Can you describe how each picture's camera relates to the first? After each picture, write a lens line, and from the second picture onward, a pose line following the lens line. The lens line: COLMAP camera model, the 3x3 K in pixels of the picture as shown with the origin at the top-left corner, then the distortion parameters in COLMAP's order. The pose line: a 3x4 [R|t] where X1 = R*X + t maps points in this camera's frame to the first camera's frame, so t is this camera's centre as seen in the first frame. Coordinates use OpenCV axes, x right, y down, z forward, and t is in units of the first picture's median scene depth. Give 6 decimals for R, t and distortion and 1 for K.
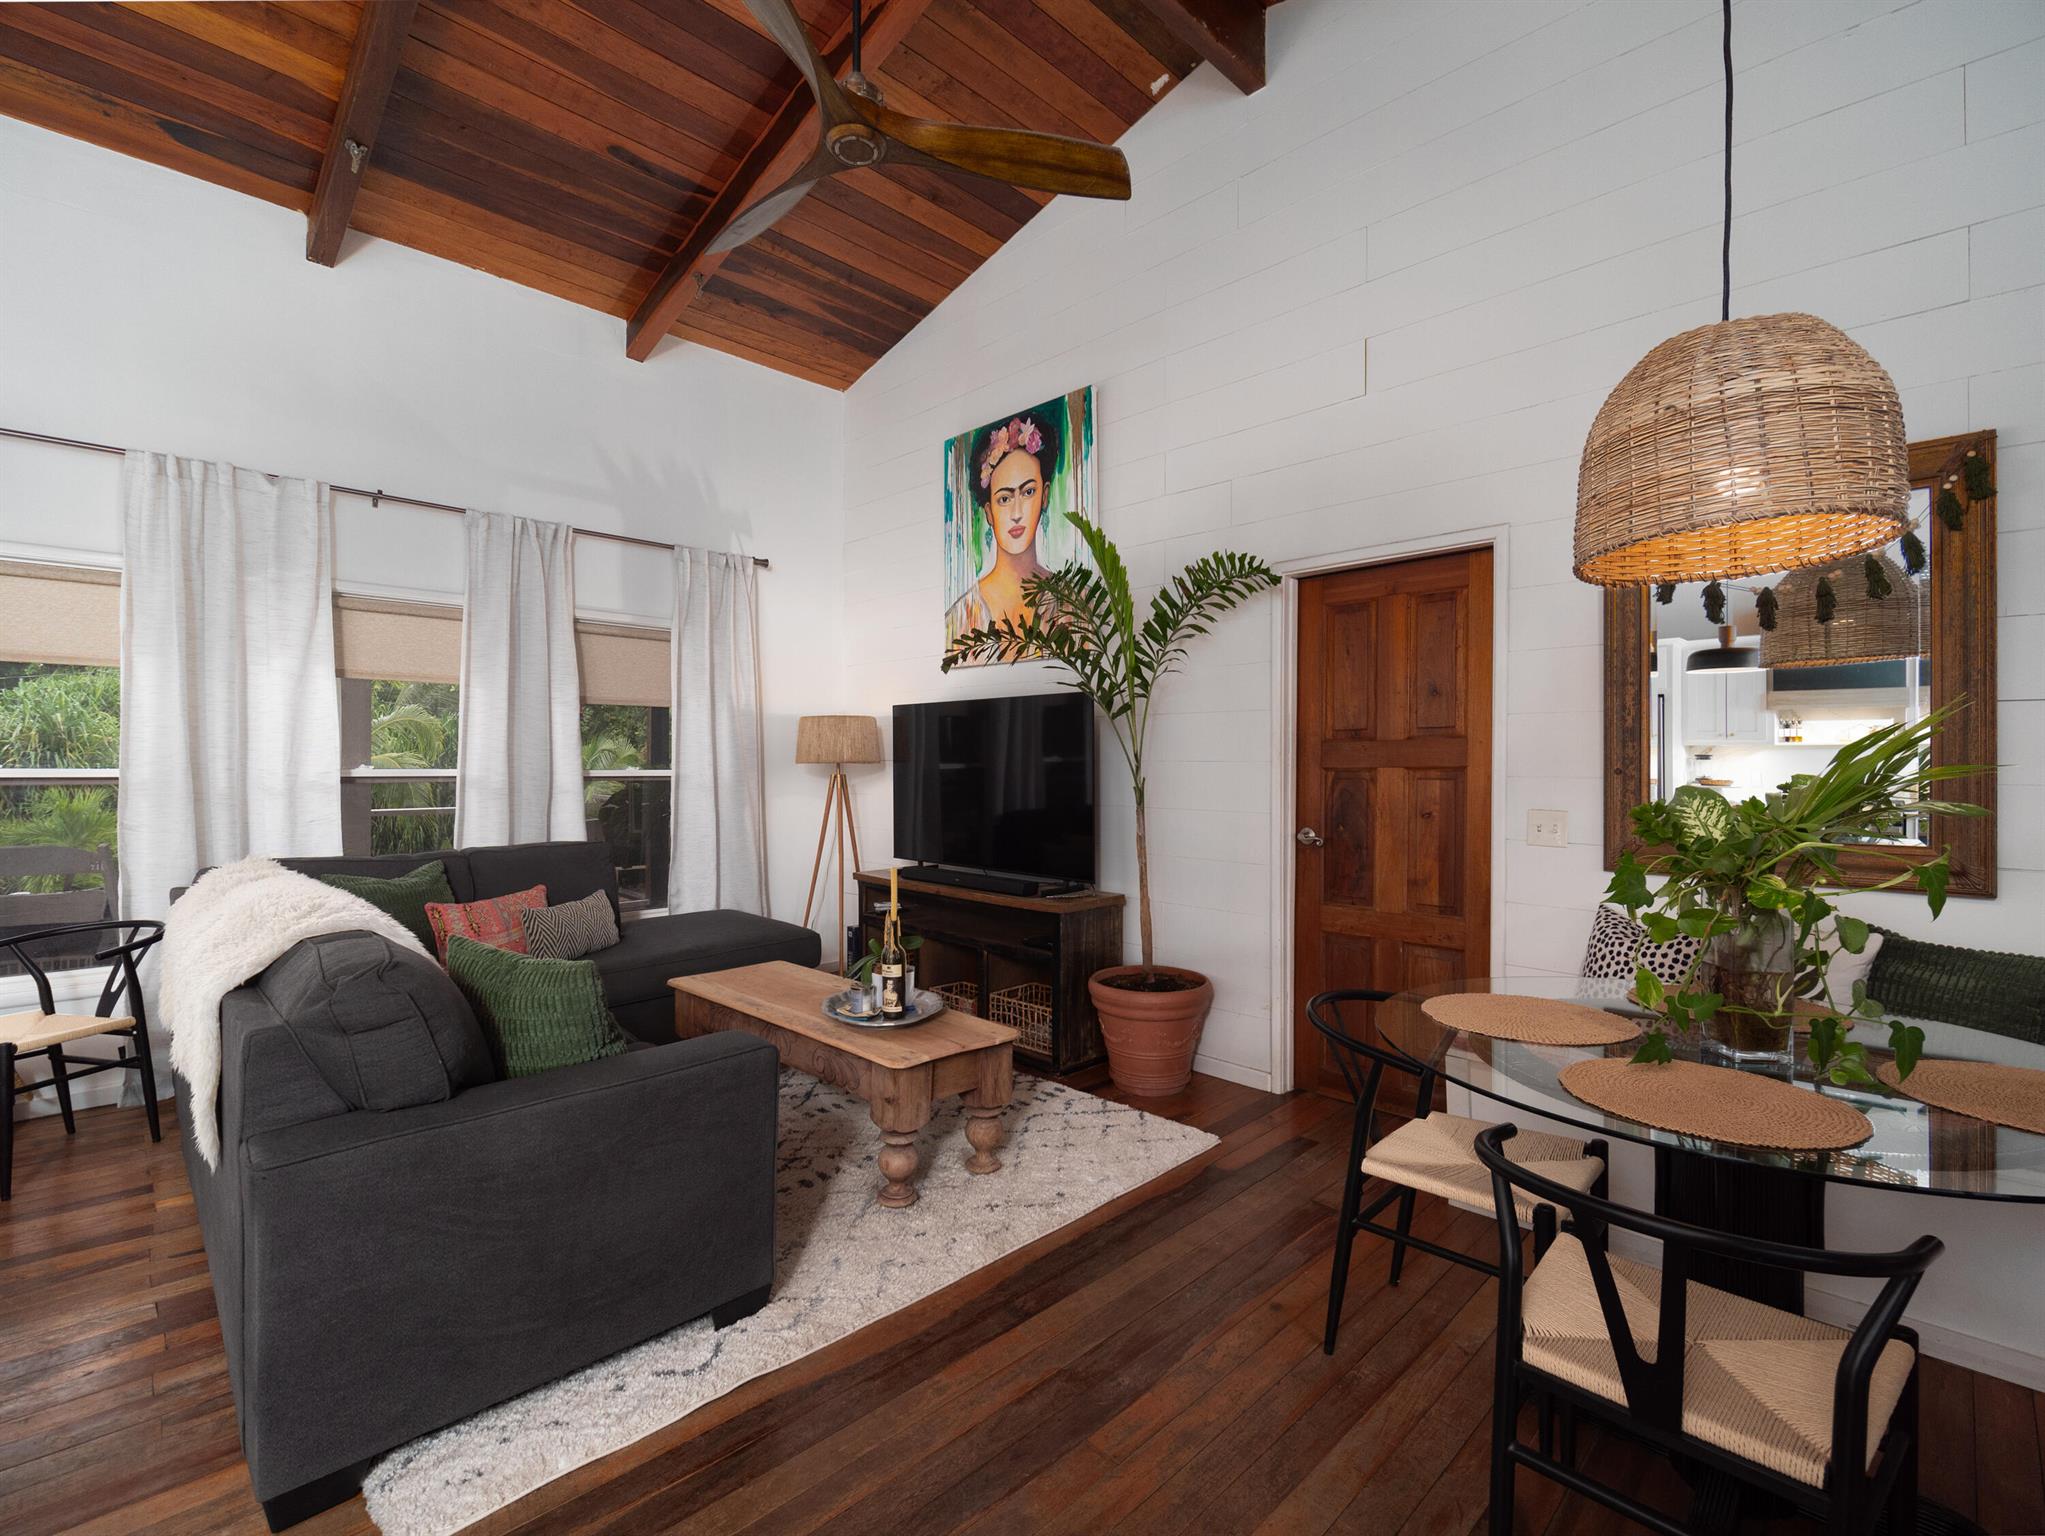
lens RADIAL K [[932.0, 0, 1022.5], [0, 932.0, 768.0], [0, 0, 1]] dist [-0.001894, -0.000725]
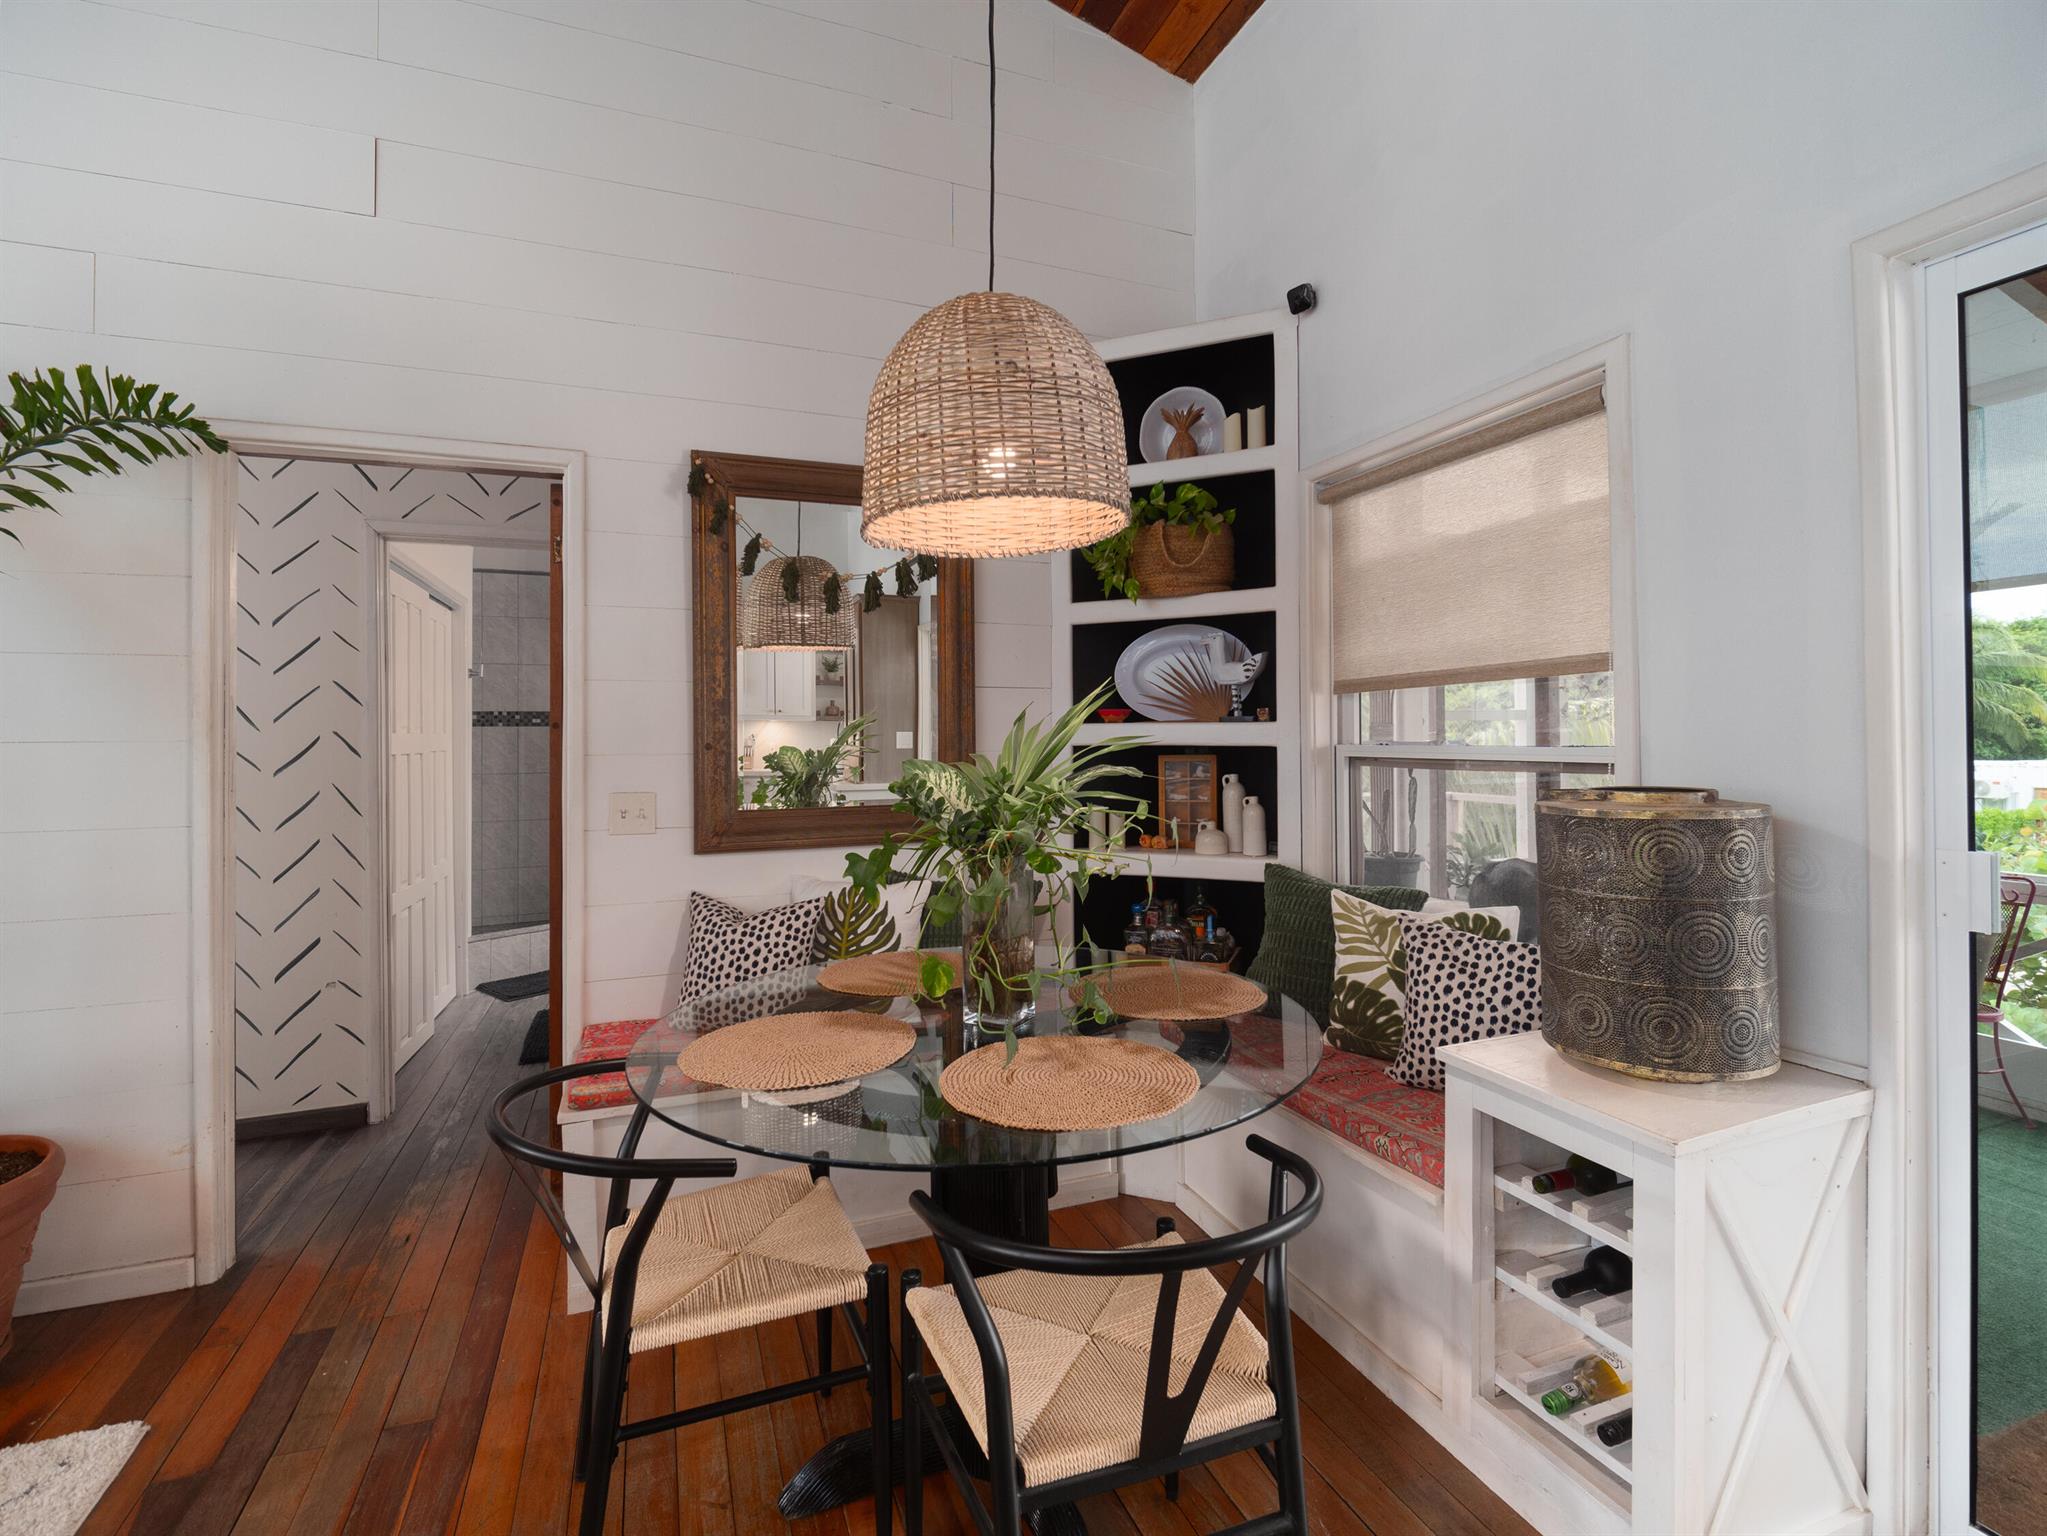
lens RADIAL K [[938.9, 0, 1012.6], [0, 938.9, 735.5], [0, 0, 1]] dist [-0.003902, 0.000172]
pose [[0.398243, -0.009469, 0.917231, -0.104534], [0.016133, 0.999864, 0.003317, -0.005969], [-0.917138, 0.013476, 0.398342, 0.347807]]
